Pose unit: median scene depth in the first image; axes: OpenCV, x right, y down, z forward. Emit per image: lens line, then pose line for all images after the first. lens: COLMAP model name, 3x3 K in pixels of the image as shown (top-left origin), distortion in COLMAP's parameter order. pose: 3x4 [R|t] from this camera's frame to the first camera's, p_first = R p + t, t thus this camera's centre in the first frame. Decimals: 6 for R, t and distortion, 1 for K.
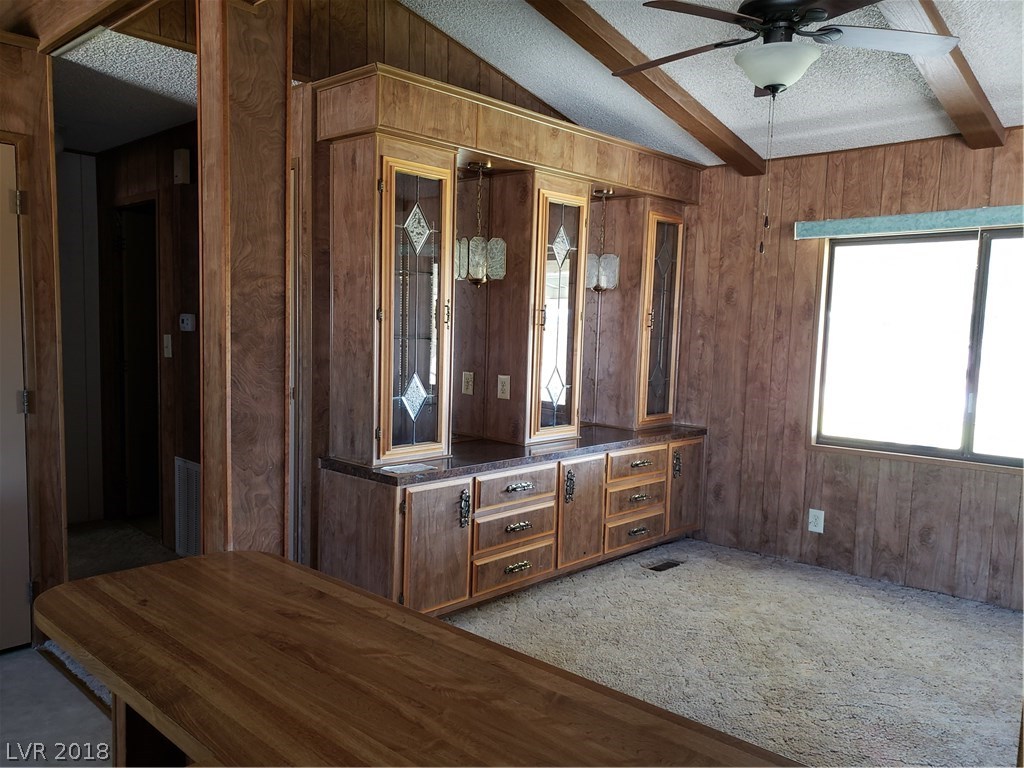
lens RADIAL K [[805.3, 0, 500.2], [0, 805.3, 404.4], [0, 0, 1]] dist [0.058030, -0.059892]
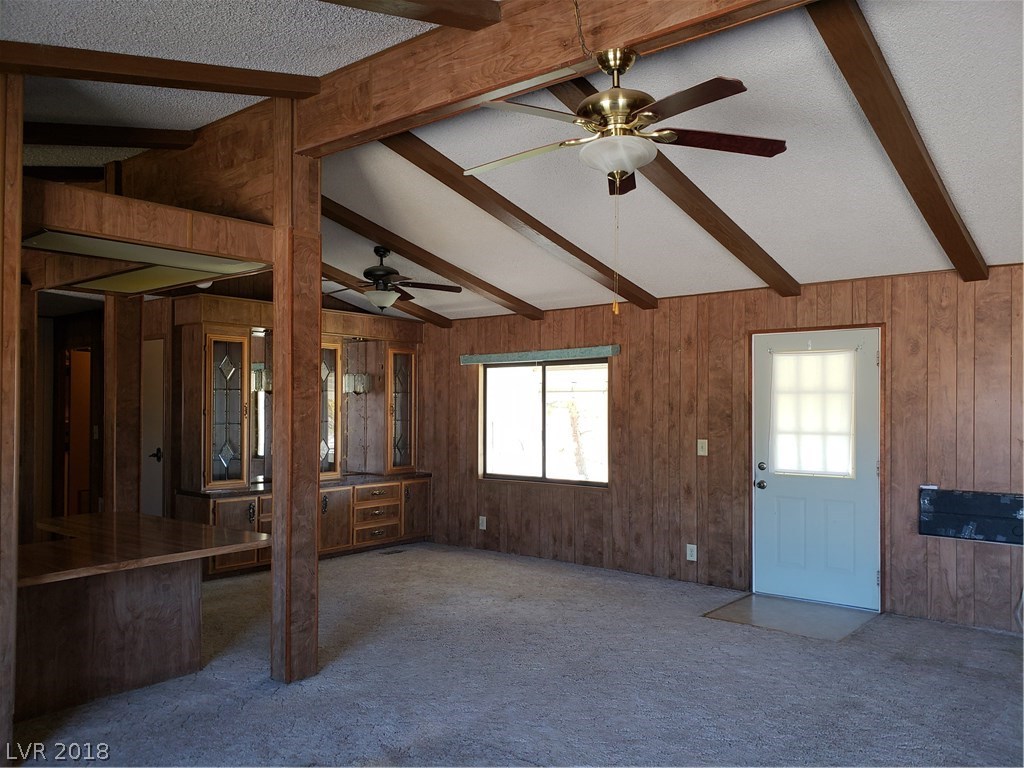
lens RADIAL K [[805.3, 0, 519.2], [0, 805.3, 399.1], [0, 0, 1]] dist [0.058030, -0.059892]
pose [[0.995851, -0.021239, 0.088482, 0.343936], [0.030859, 0.993583, -0.108811, 0.074807], [-0.085603, 0.111090, 0.990117, -0.803798]]
